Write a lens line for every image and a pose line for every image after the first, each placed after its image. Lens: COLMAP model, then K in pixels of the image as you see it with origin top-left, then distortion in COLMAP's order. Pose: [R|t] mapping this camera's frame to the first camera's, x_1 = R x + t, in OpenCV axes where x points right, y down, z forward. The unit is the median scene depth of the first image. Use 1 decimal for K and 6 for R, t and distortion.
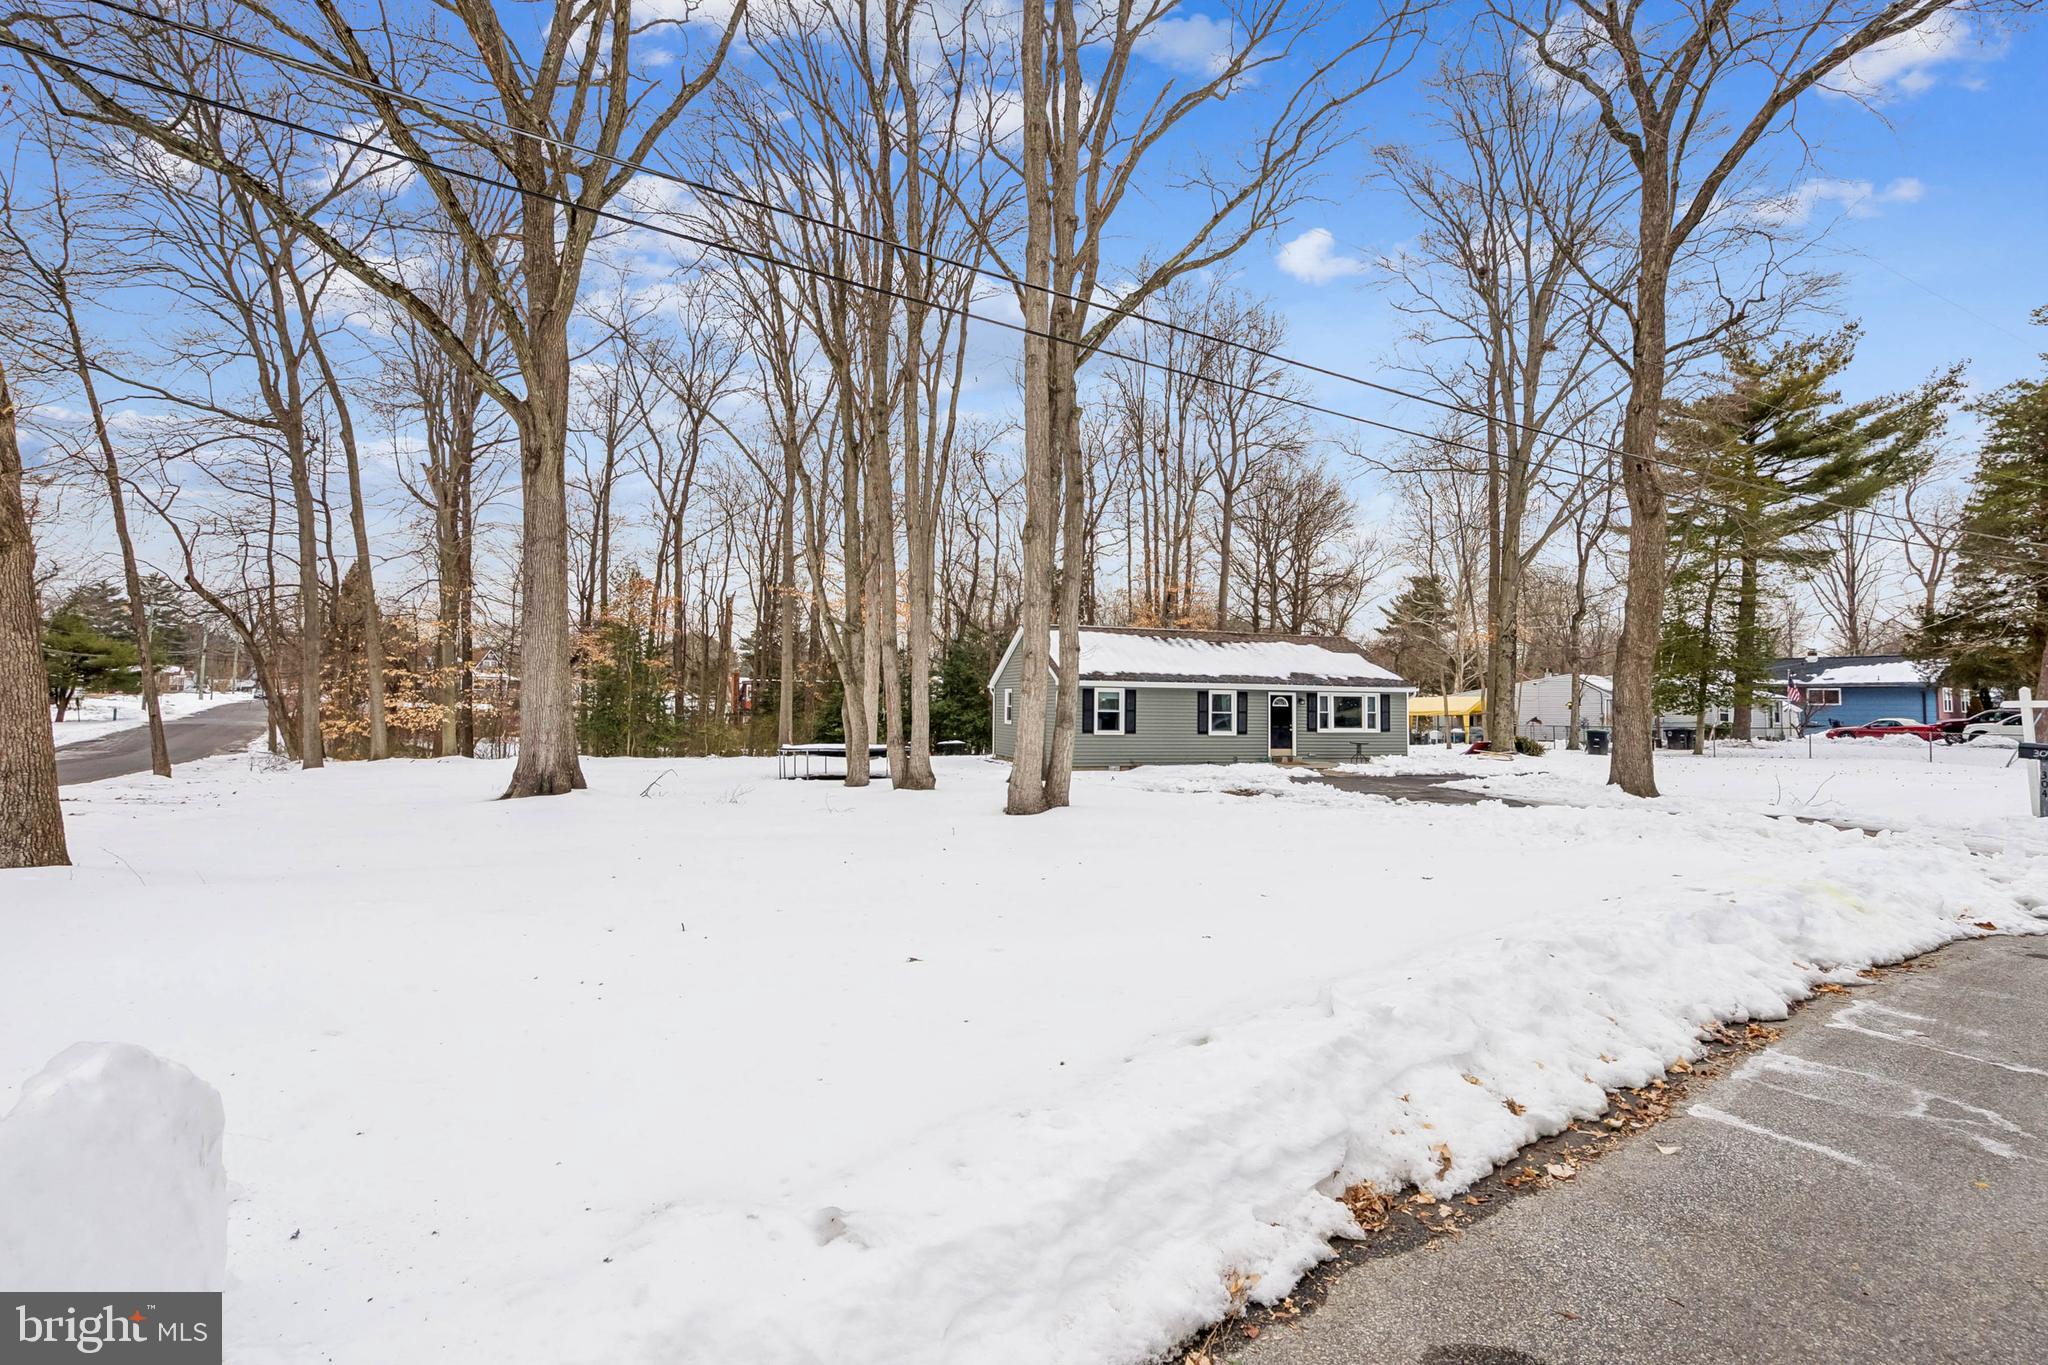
lens RADIAL K [[959.3, 0, 1020.7], [0, 959.3, 694.3], [0, 0, 1]] dist [-0.000480, -0.000057]
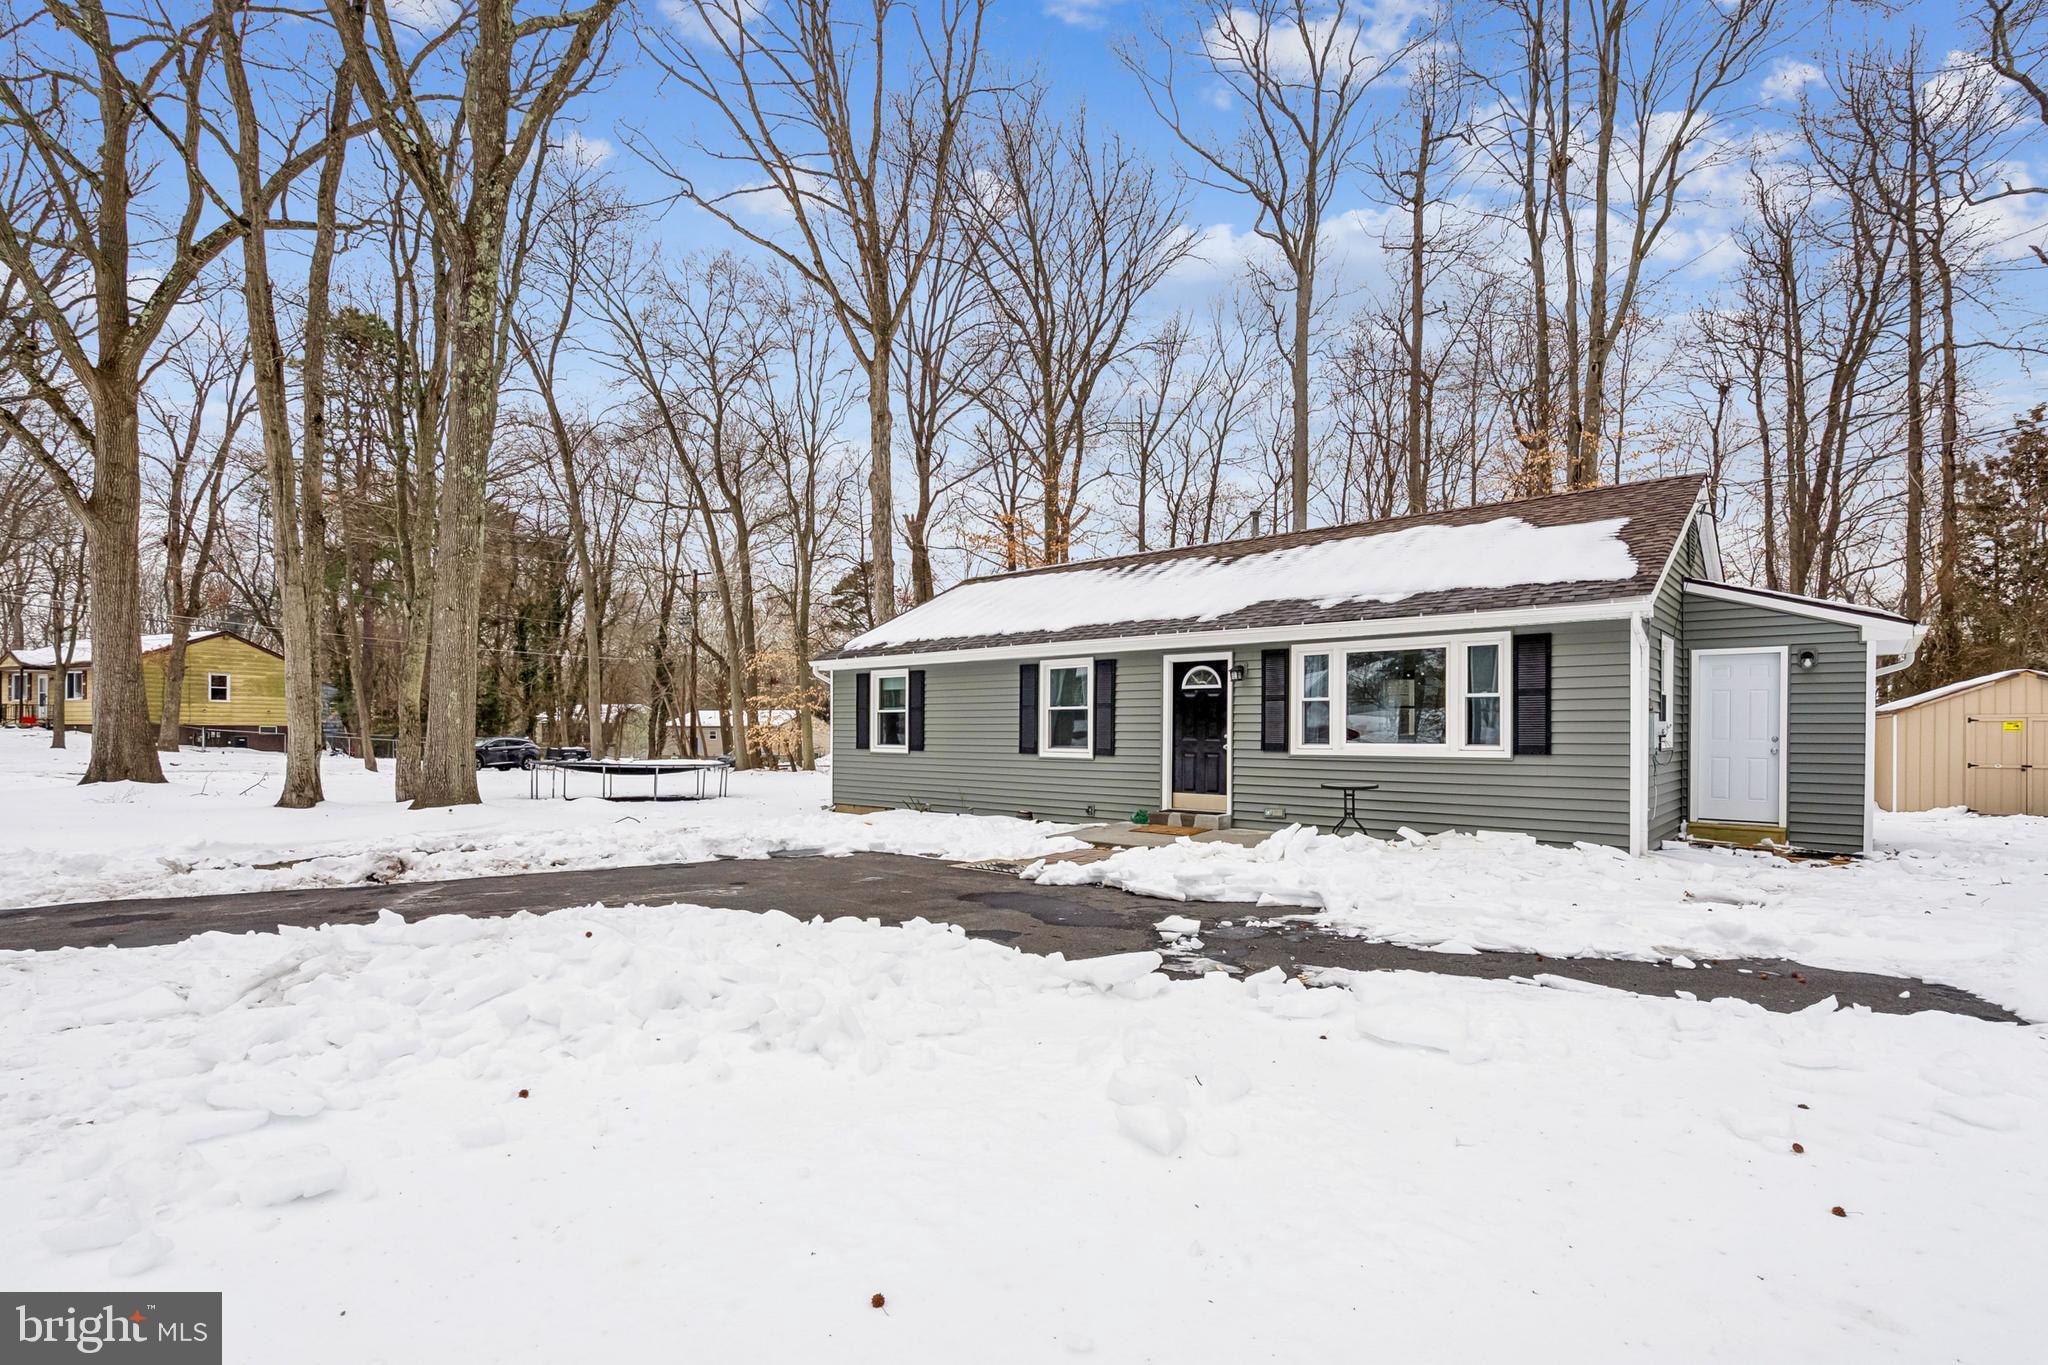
lens RADIAL K [[959.3, 0, 1020.7], [0, 959.3, 694.3], [0, 0, 1]] dist [-0.000480, -0.000057]
pose [[0.504845, -0.041796, -0.862197, 0.477384], [0.027076, 0.999102, -0.032579, 0.021642], [0.862785, -0.006897, 0.505524, 0.601981]]
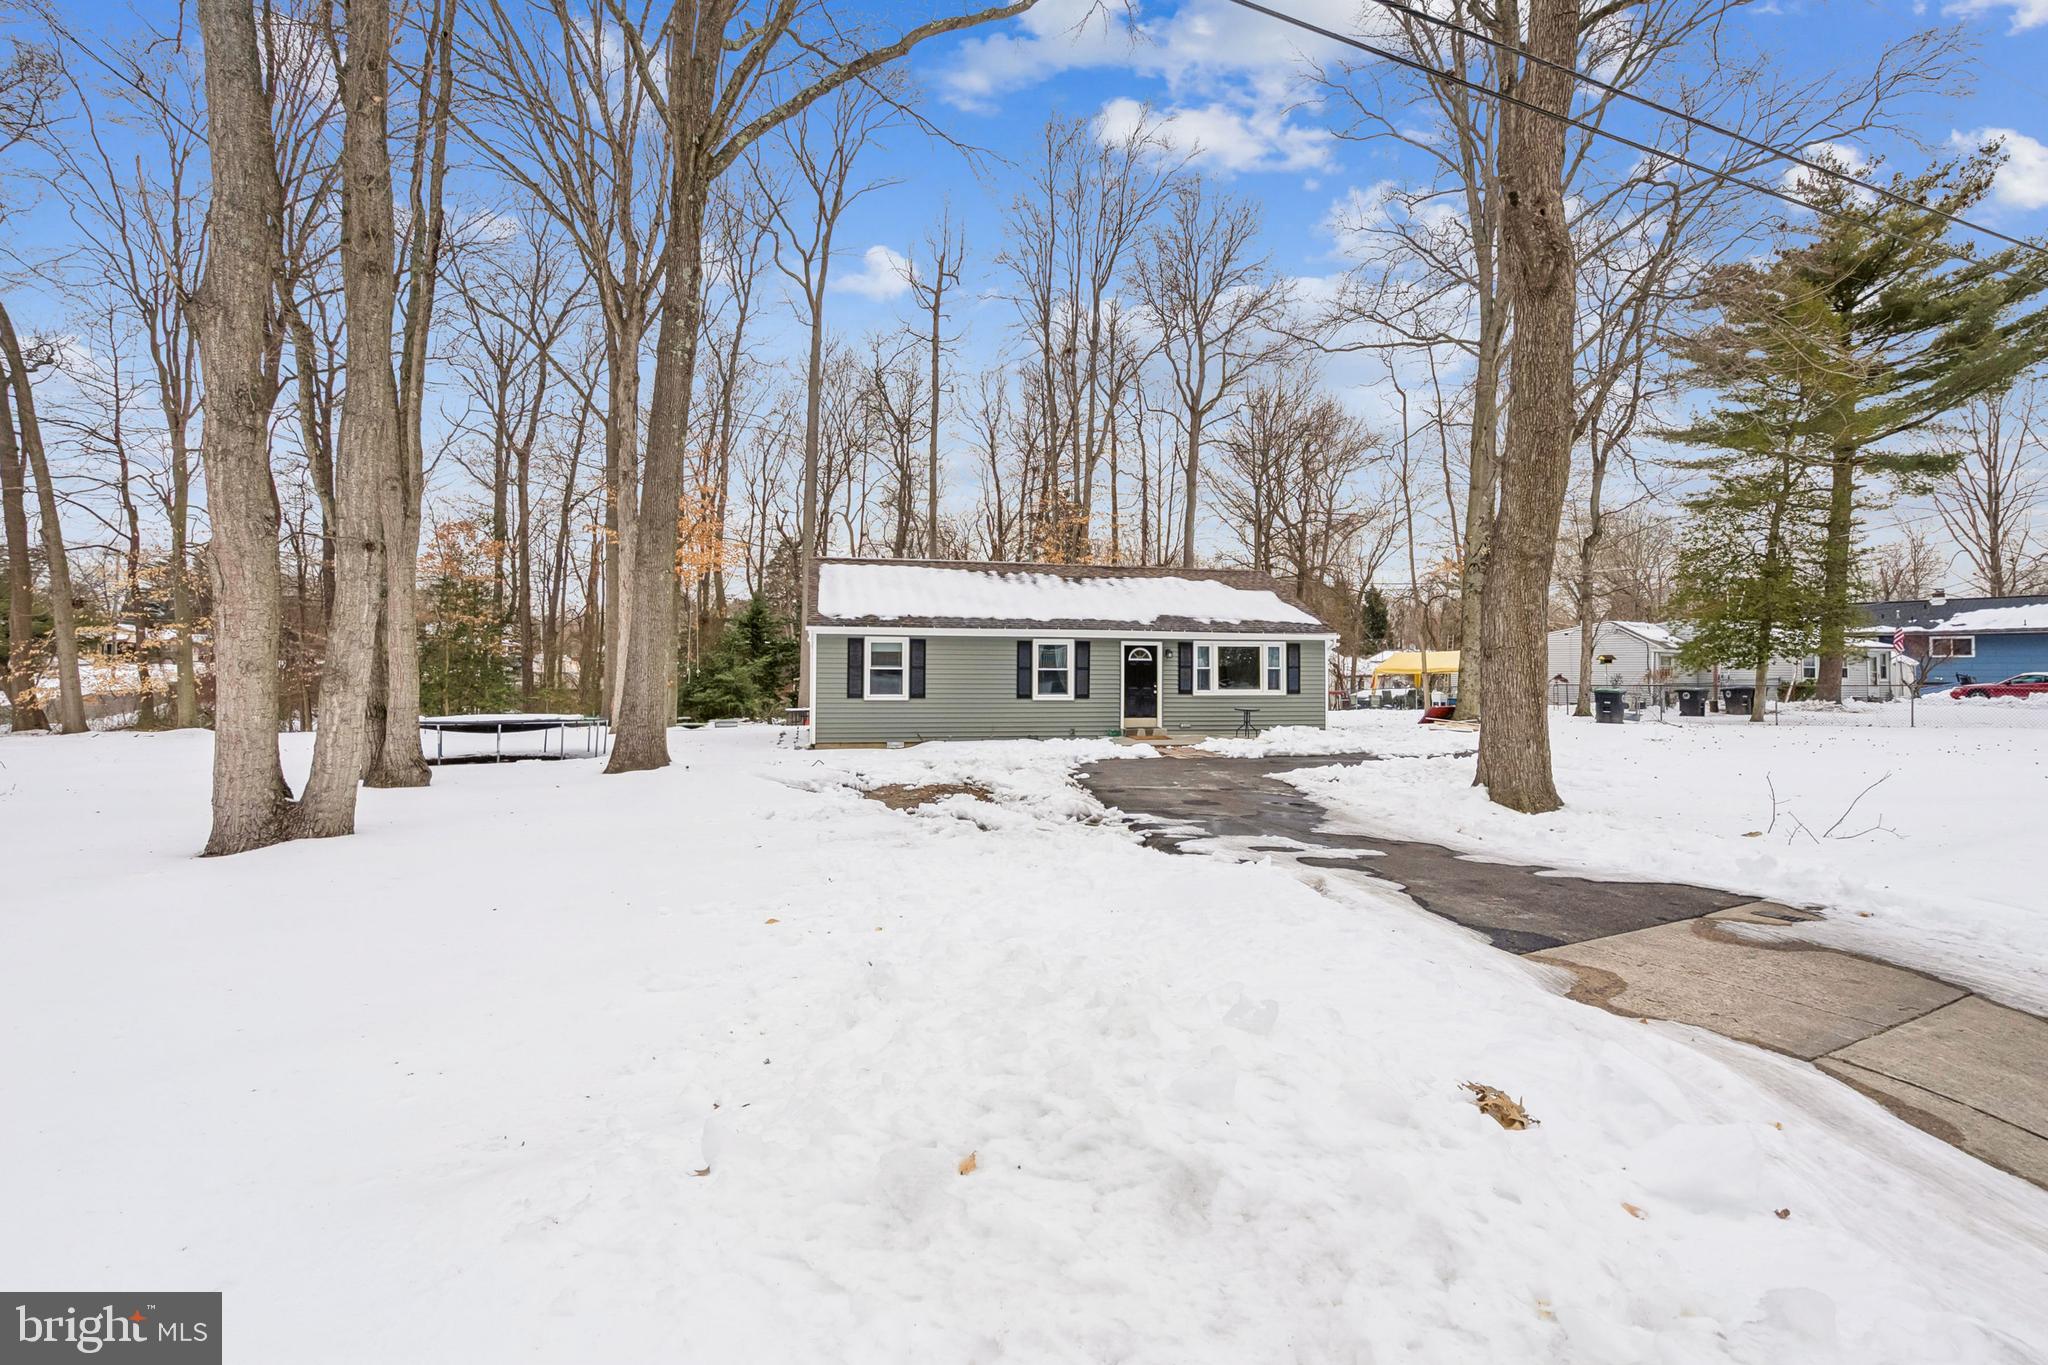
lens RADIAL K [[951.6, 0, 1024.0], [0, 951.6, 682.5], [0, 0, 1]] dist [-0.002581, -0.000079]
pose [[0.996243, -0.007137, -0.086308, 0.201493], [0.009302, 0.999651, 0.024718, 0.008719], [0.086102, -0.025428, 0.995962, 0.213655]]
